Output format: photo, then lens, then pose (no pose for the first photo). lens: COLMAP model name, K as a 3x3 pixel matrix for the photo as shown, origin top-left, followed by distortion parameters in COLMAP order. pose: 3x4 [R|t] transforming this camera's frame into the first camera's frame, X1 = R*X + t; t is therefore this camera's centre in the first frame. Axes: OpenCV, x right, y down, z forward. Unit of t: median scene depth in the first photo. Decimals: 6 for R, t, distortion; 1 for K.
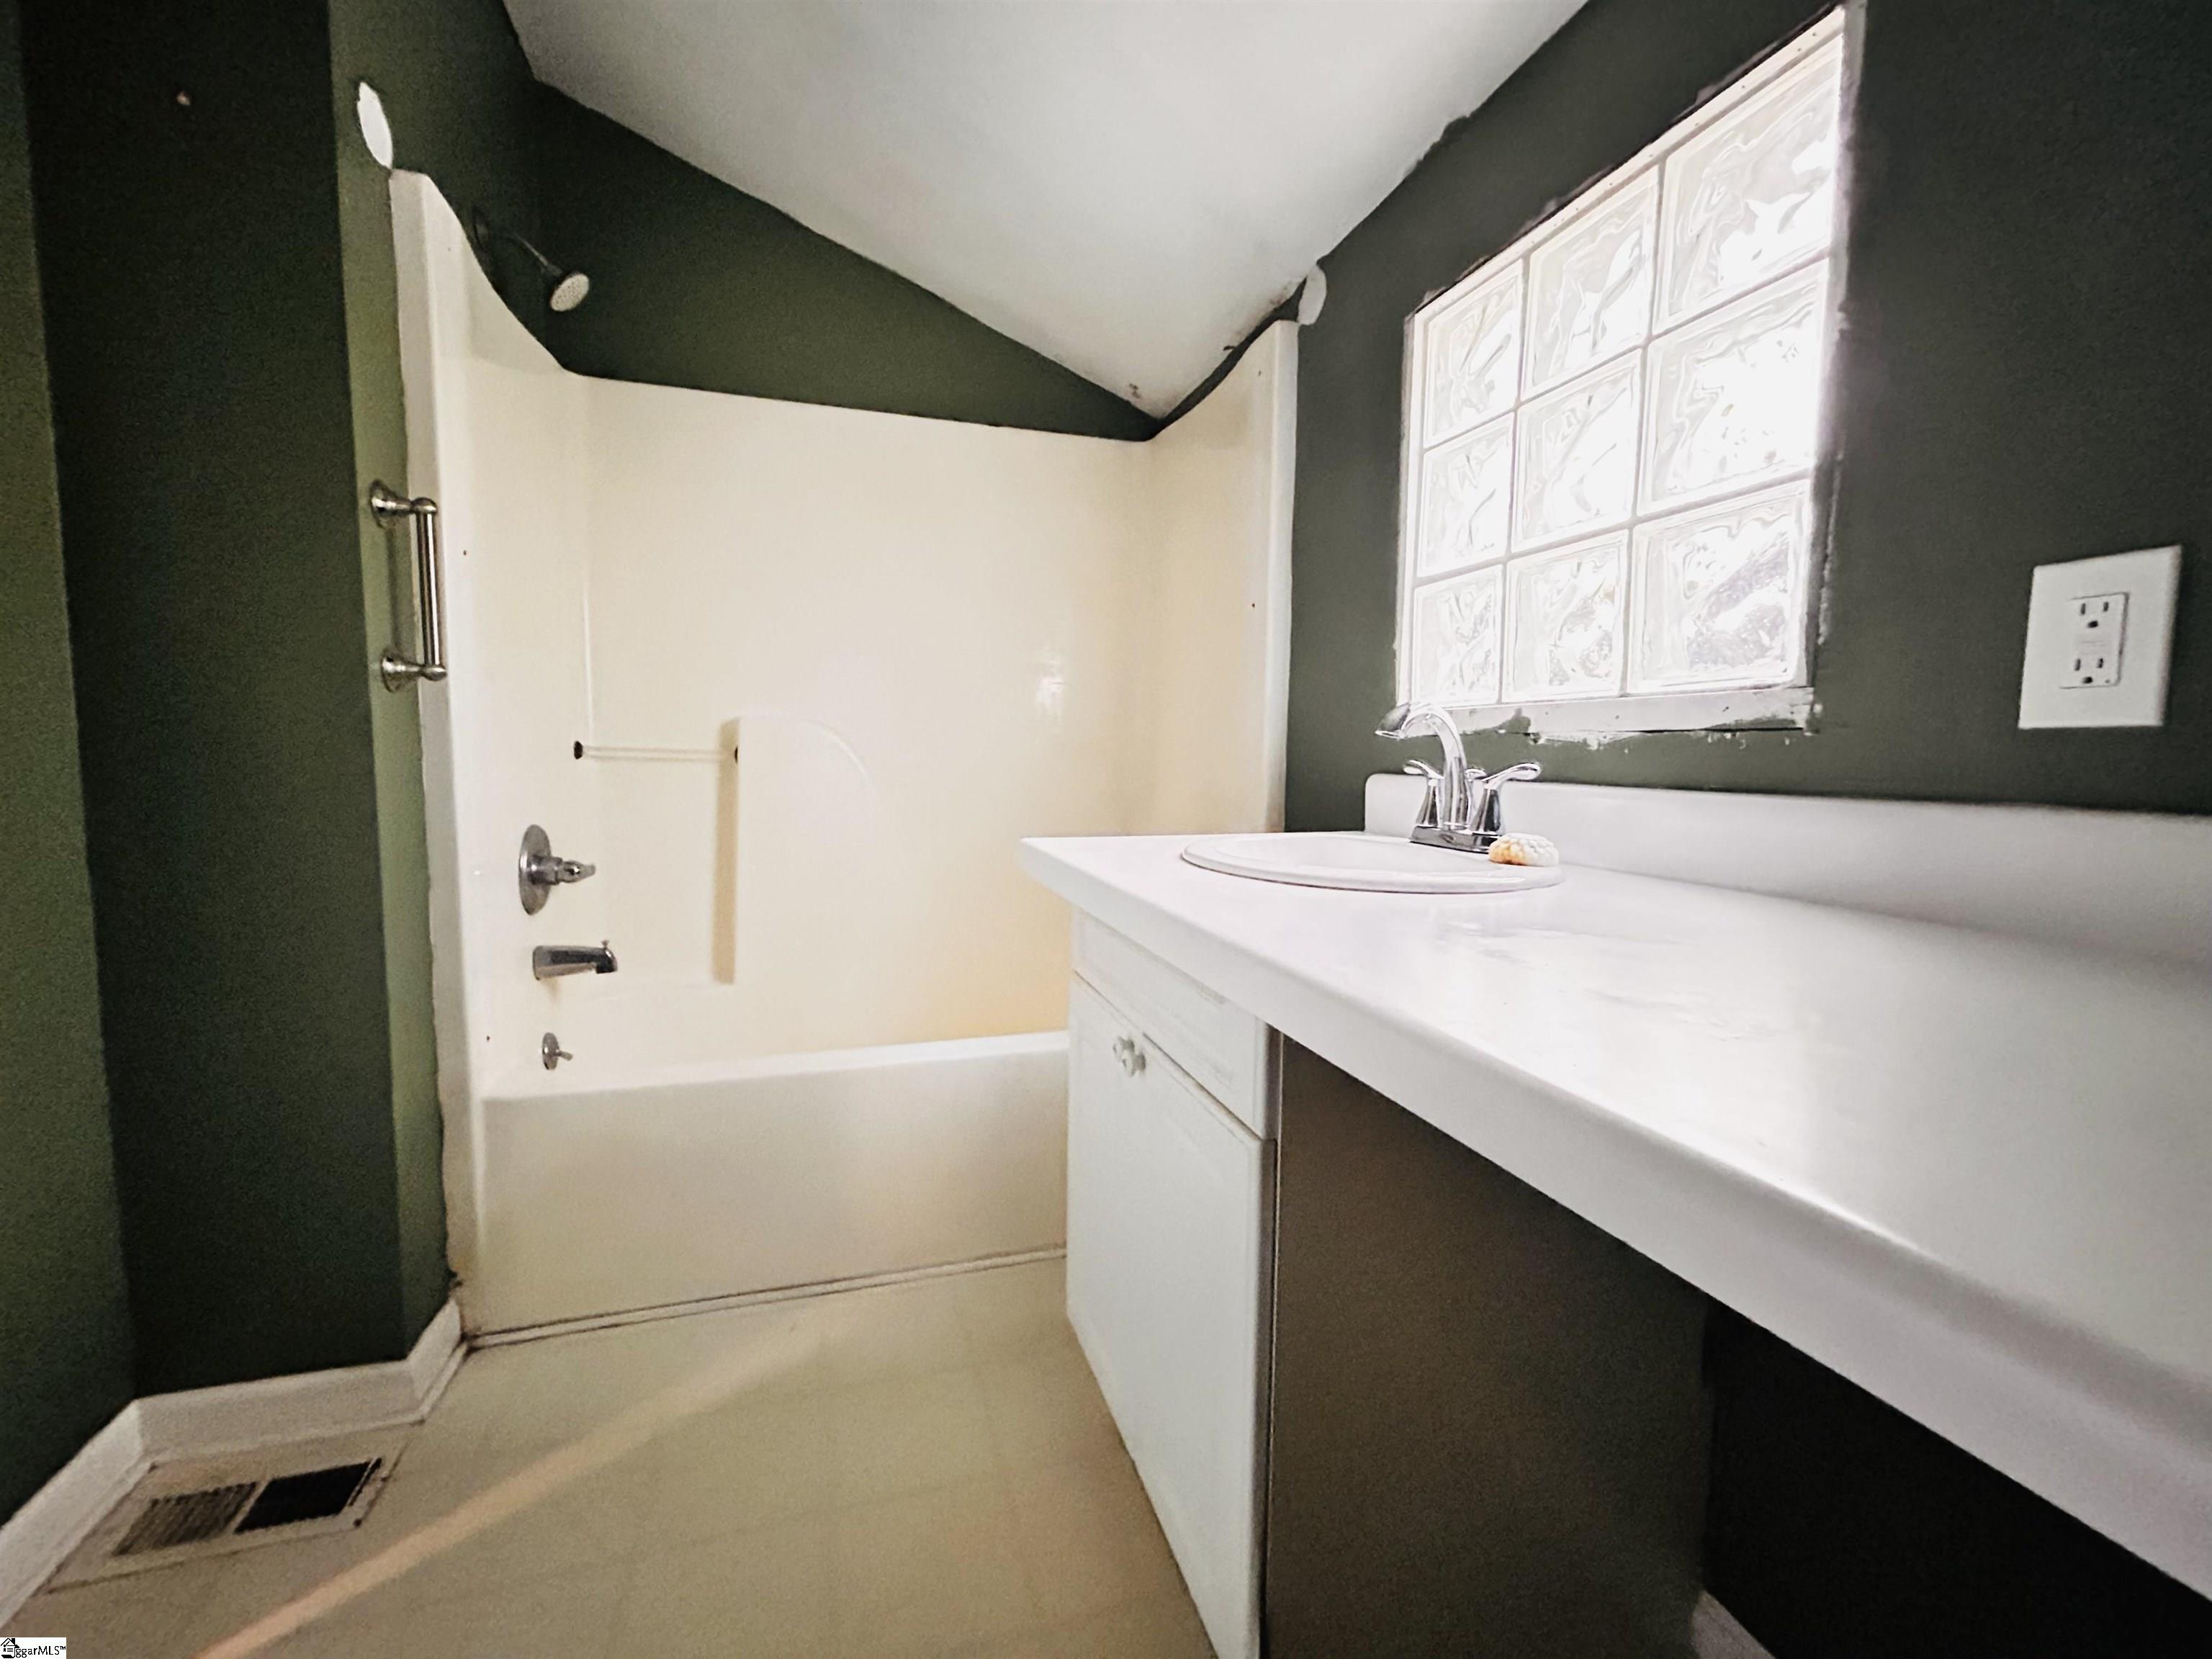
lens RADIAL K [[891.3, 0, 1101.8], [0, 891.3, 829.8], [0, 0, 1]] dist [0.001082, -0.000035]
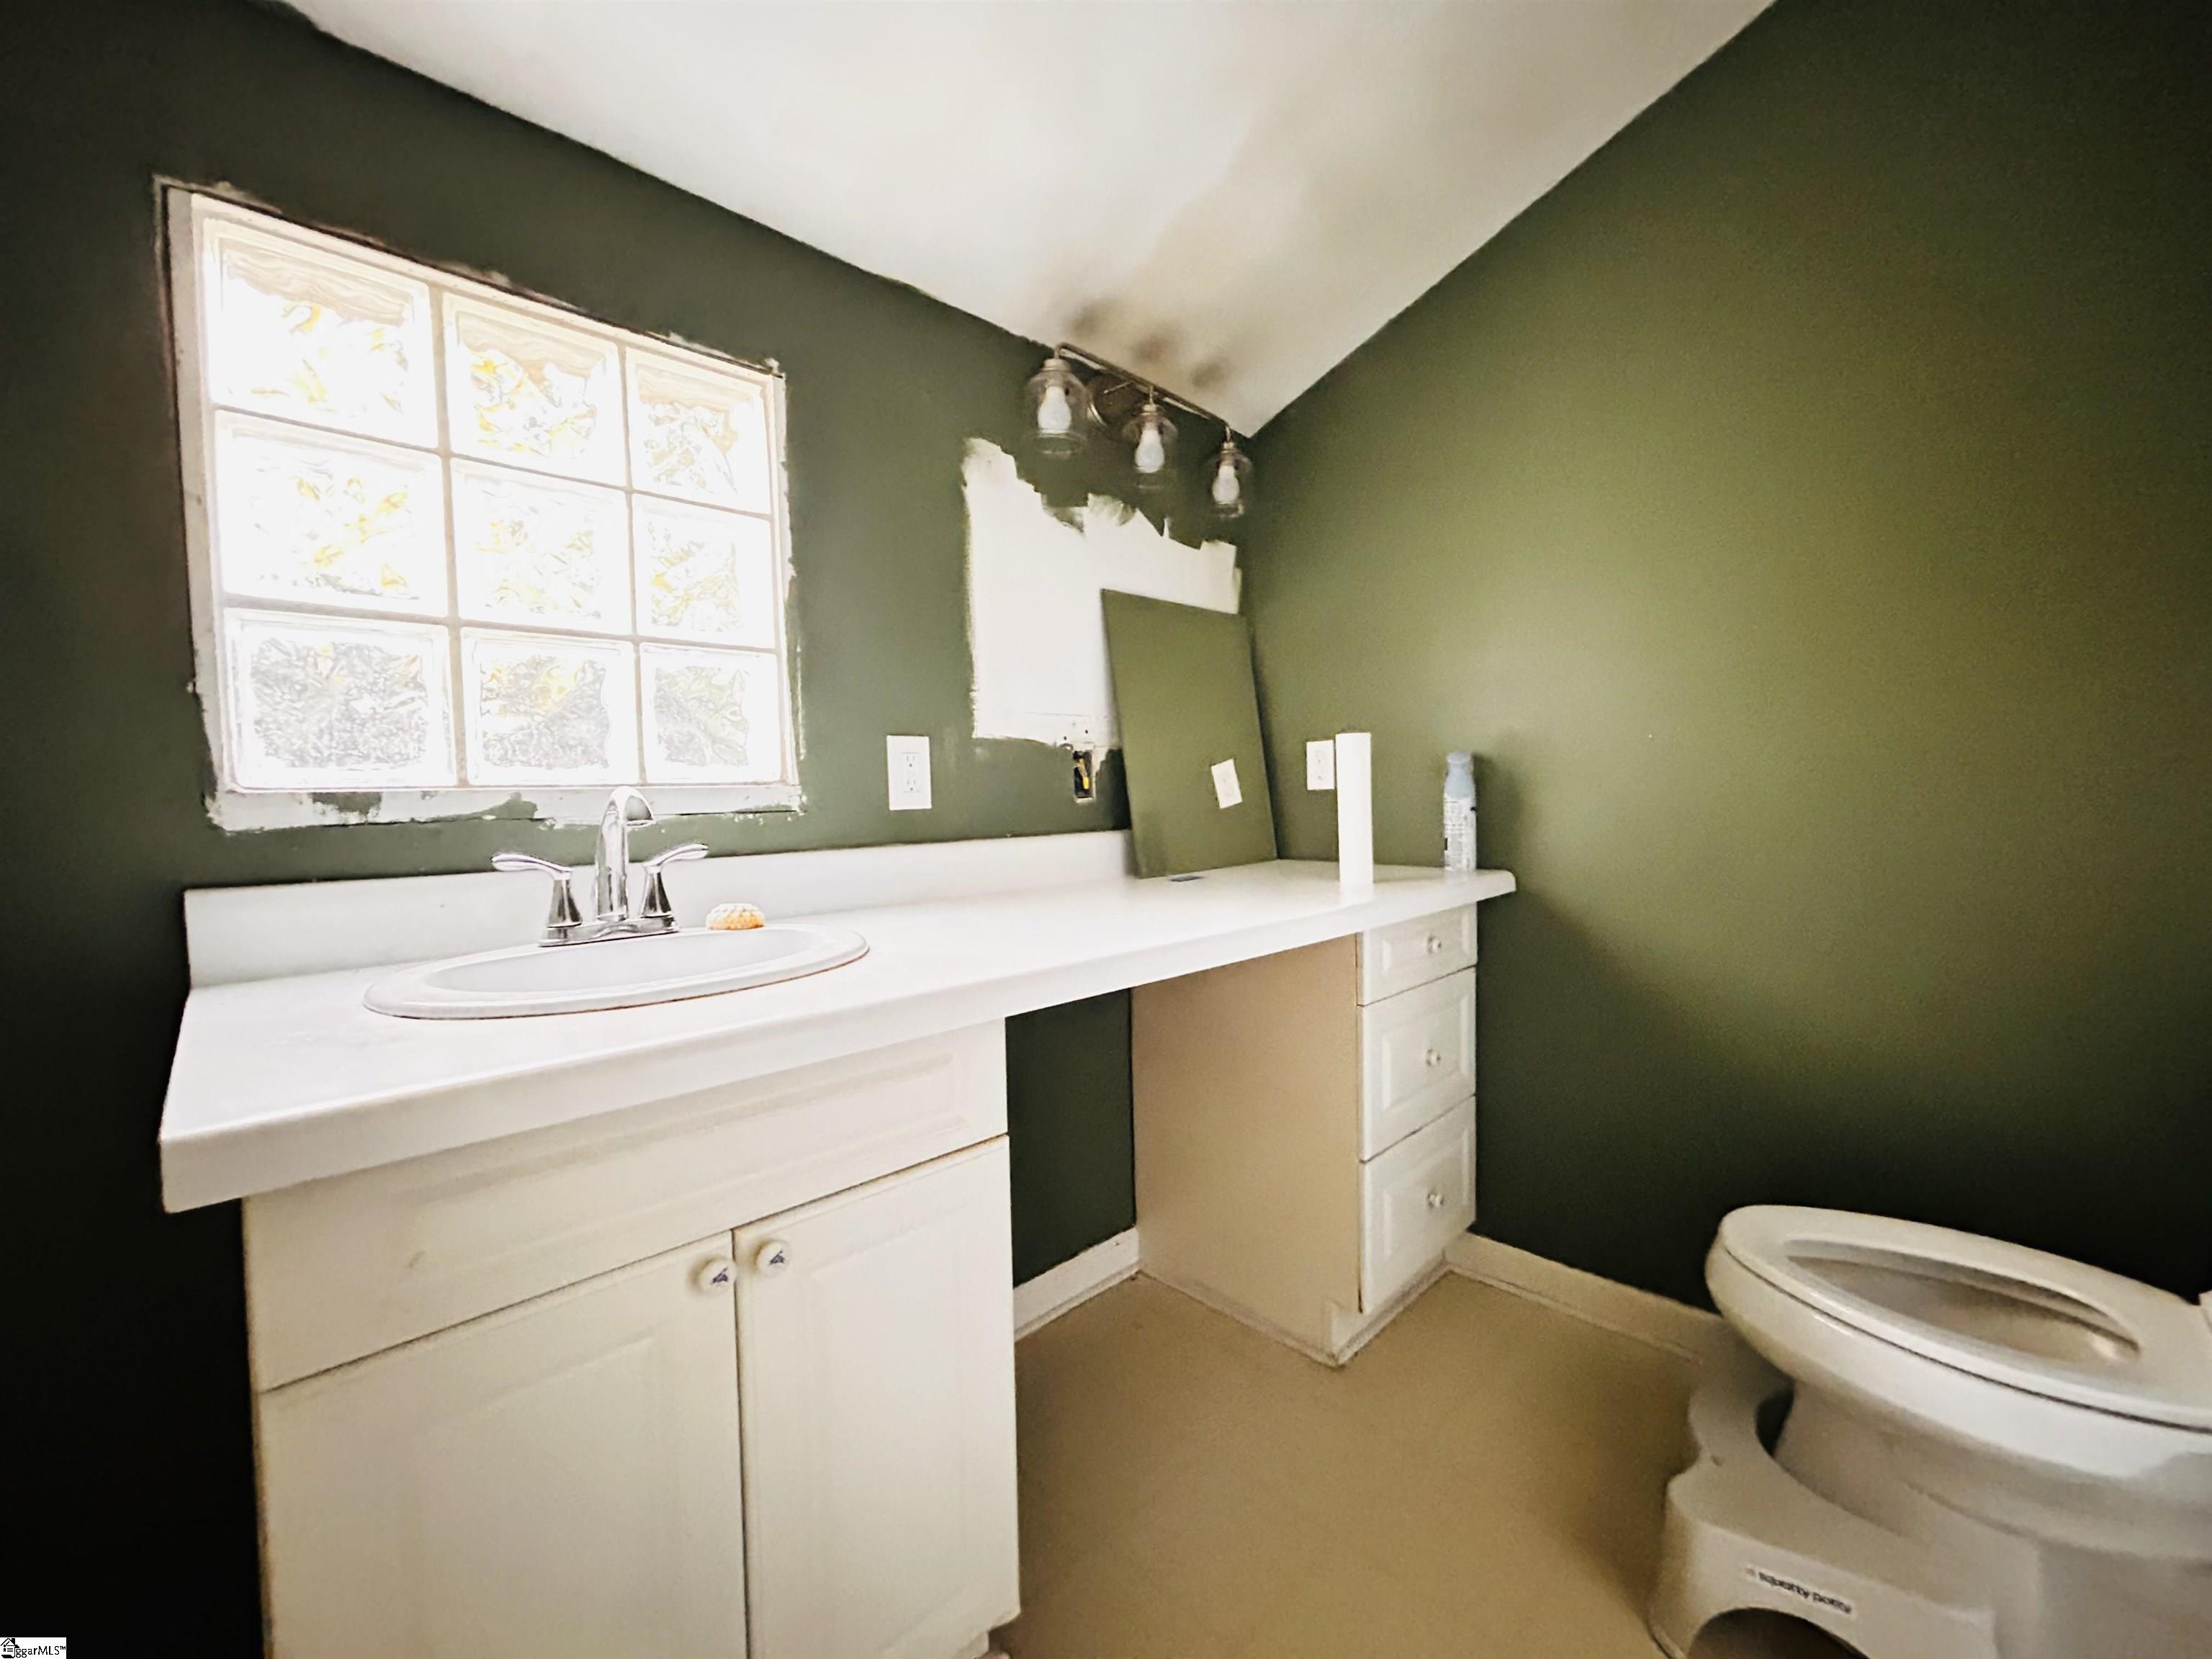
lens RADIAL K [[891.3, 0, 1104.6], [0, 891.3, 824.6], [0, 0, 1]] dist [0.001082, -0.000035]
pose [[-0.466849, -0.026279, 0.883946, -0.811437], [0.099169, 0.991698, 0.081858, -0.149356], [-0.878759, 0.125875, -0.460367, 1.129438]]
